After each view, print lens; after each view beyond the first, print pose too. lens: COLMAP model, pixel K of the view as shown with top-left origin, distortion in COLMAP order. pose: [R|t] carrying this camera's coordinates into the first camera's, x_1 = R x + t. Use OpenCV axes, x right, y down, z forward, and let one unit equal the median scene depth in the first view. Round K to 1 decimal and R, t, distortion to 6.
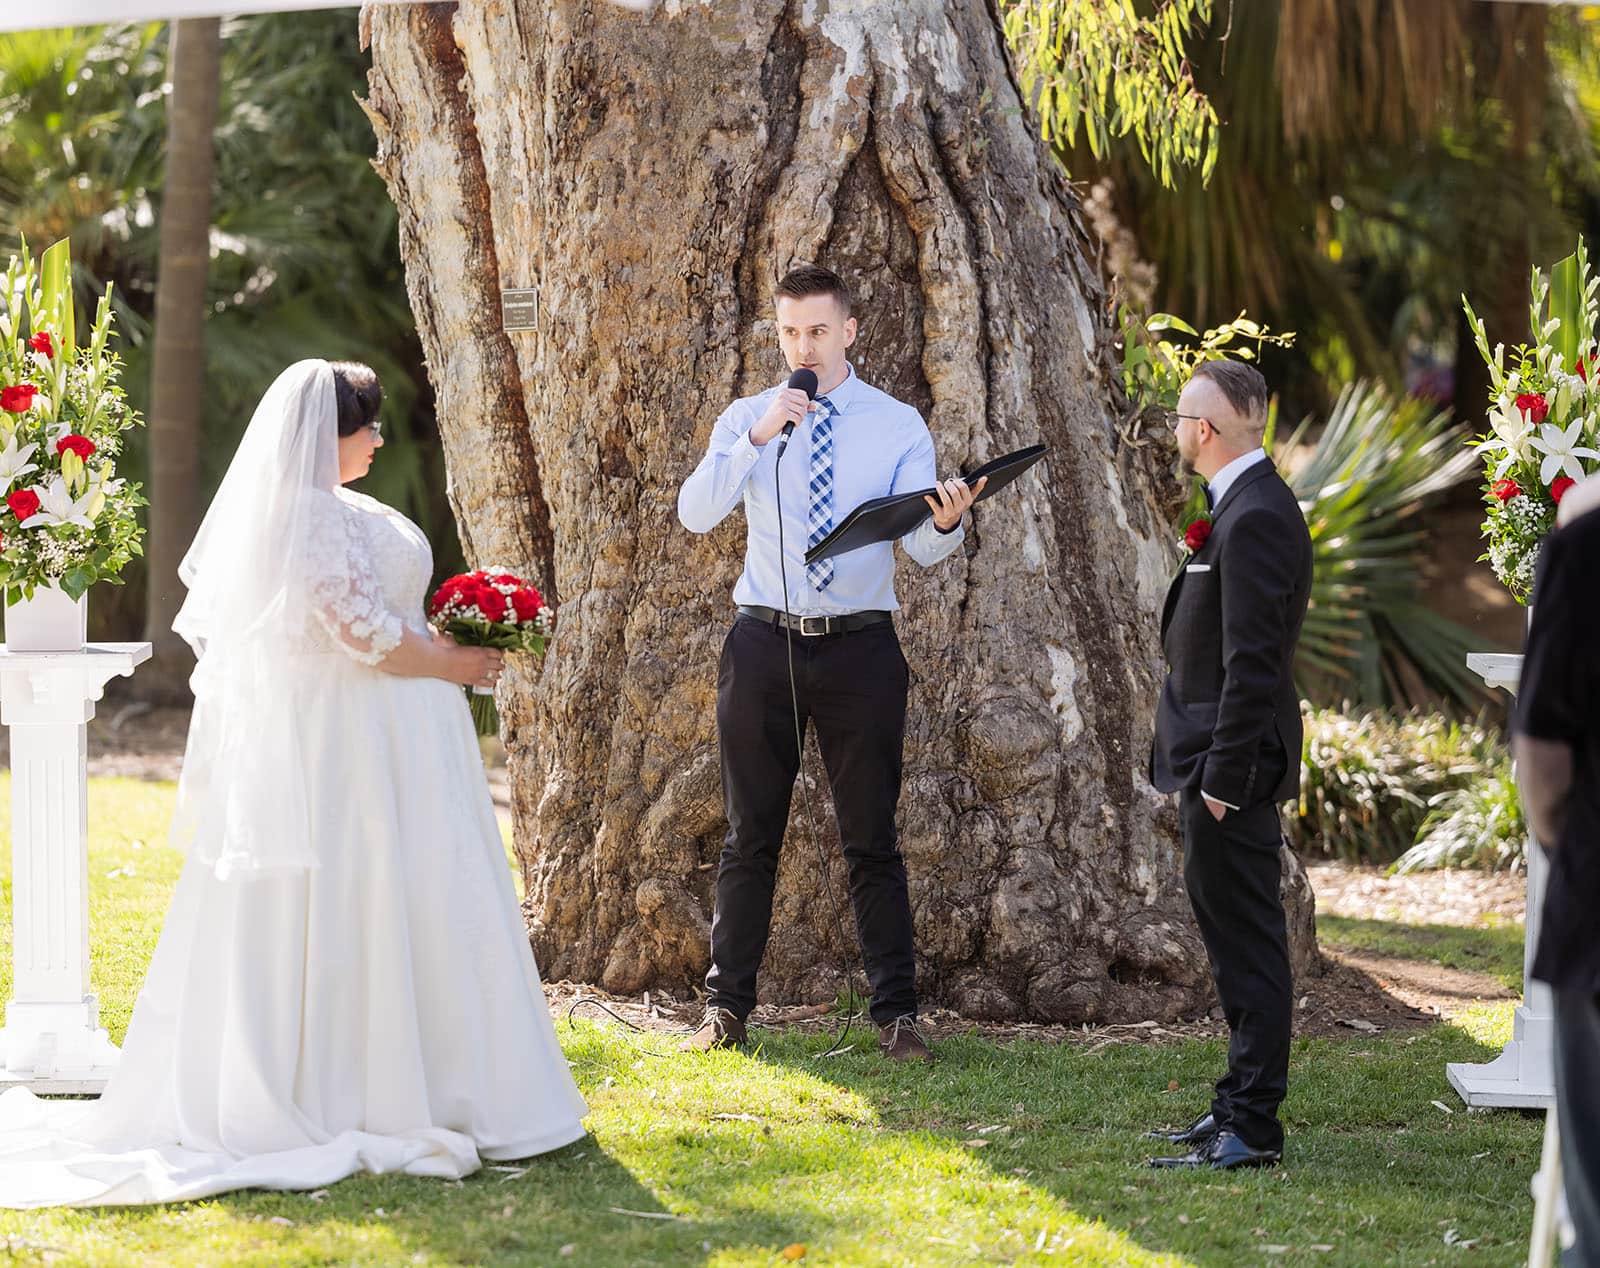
lens RADIAL K [[5304.5, 0, 841.4], [0, 5304.5, 617.4], [0, 0, 1]] dist [0.074561, 0.000000]
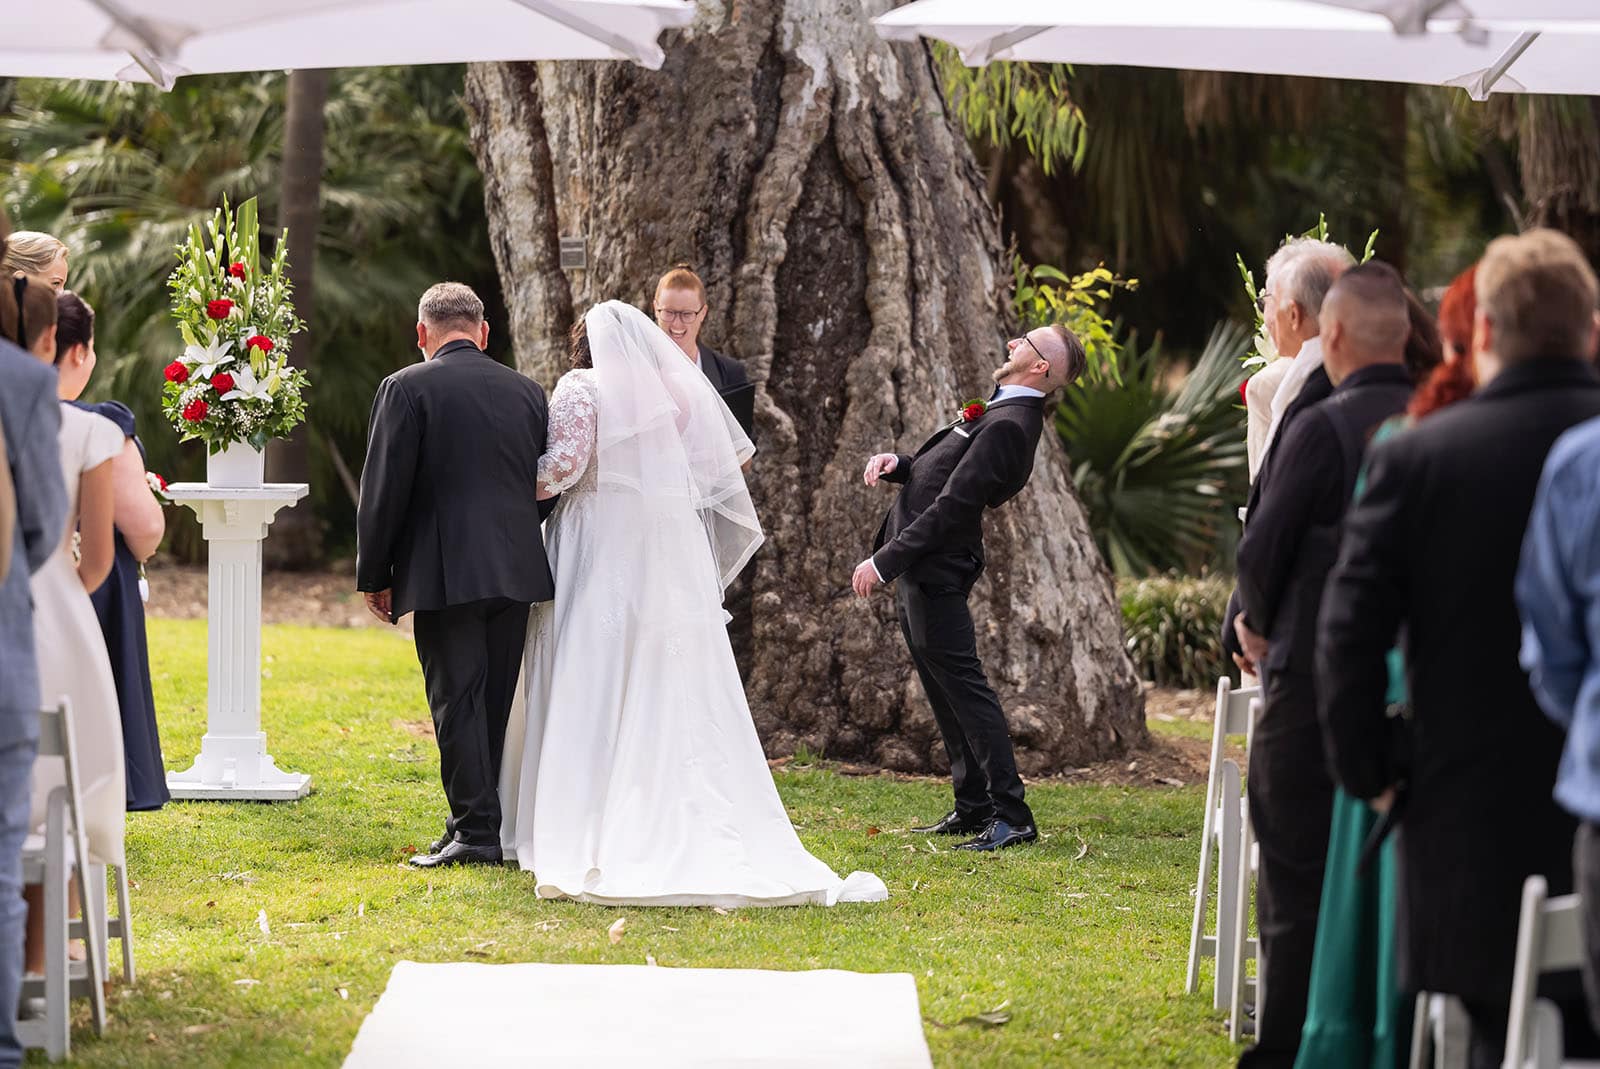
lens RADIAL K [[4735.4, 0, 813.2], [0, 4735.4, 542.5], [0, 0, 1]] dist [0.076221, 0.000000]
pose [[0.999799, 0.018611, -0.007451, 0.012110], [-0.018597, 0.999825, 0.001900, 0.013525], [0.007485, -0.001761, 0.999970, -0.227205]]
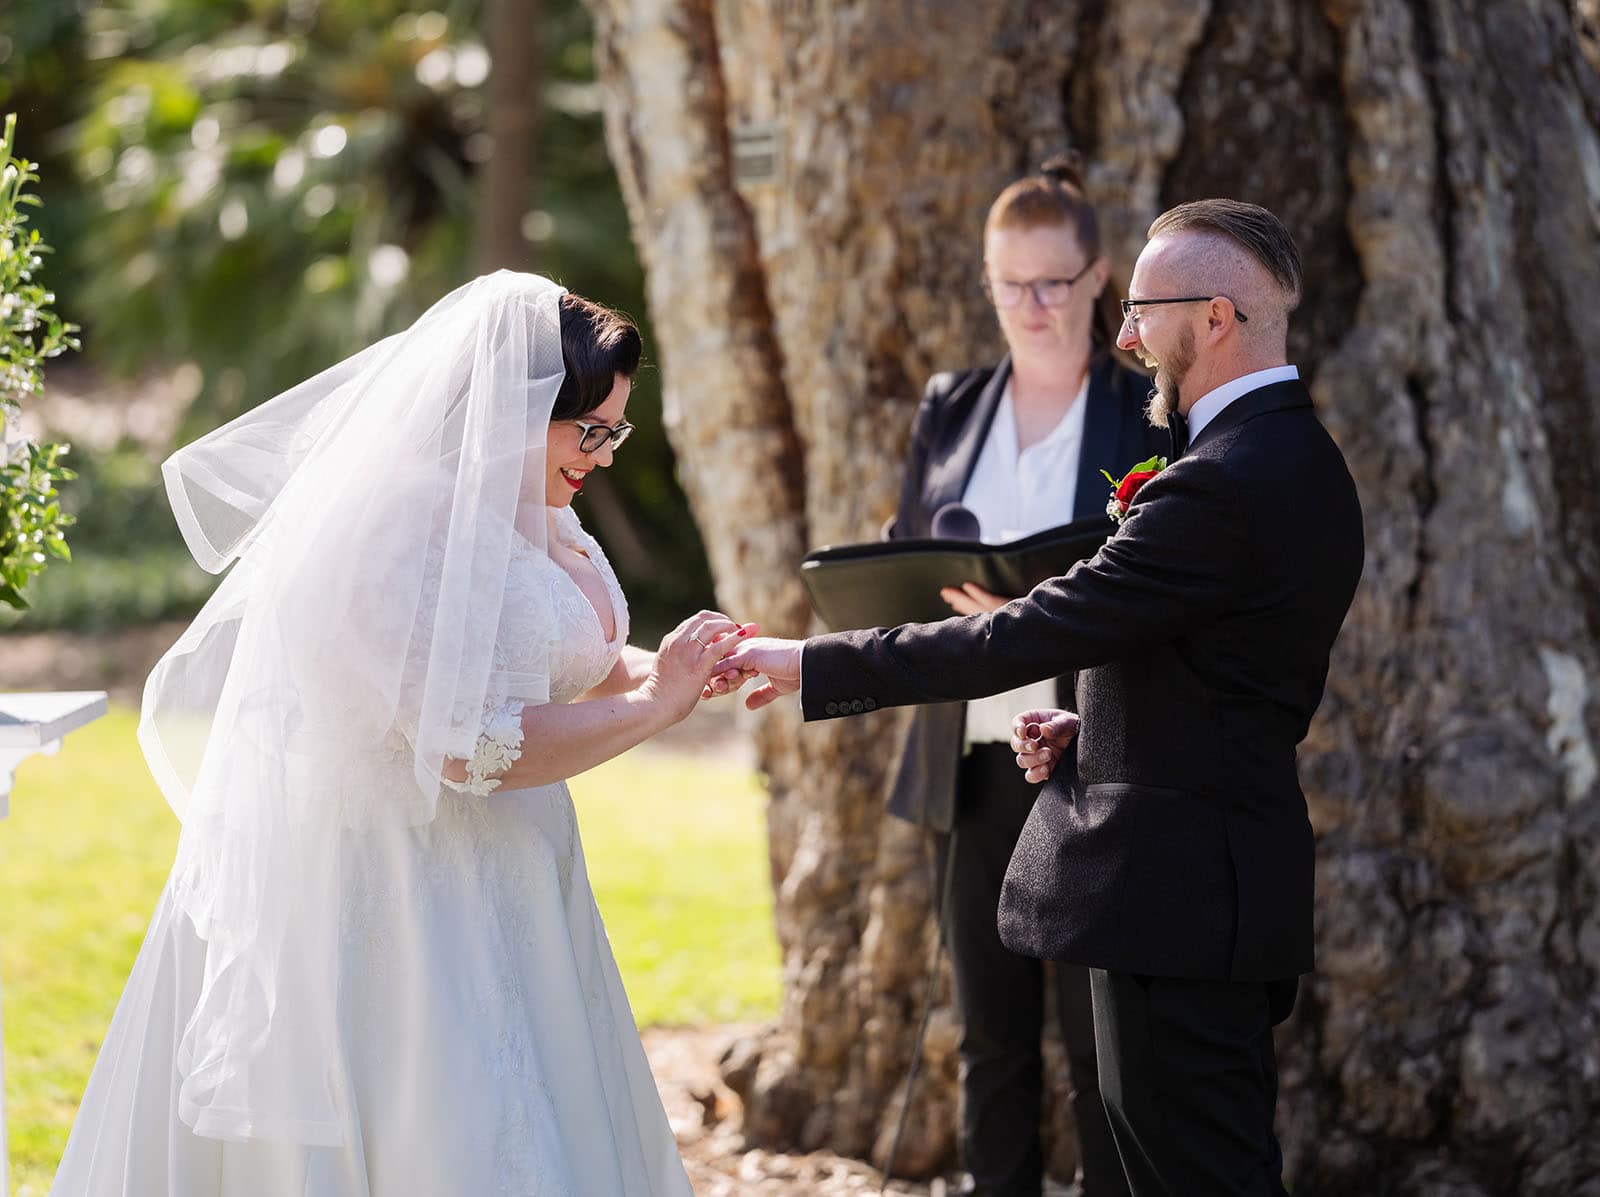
lens RADIAL K [[5080.1, 0, 827.3], [0, 5080.1, 543.4], [0, 0, 1]] dist [0.149339, 0.000000]
pose [[0.995599, -0.010353, -0.093145, 0.009343], [0.011833, 0.999812, 0.015354, -0.018410], [0.092969, -0.016389, 0.995534, 0.357281]]
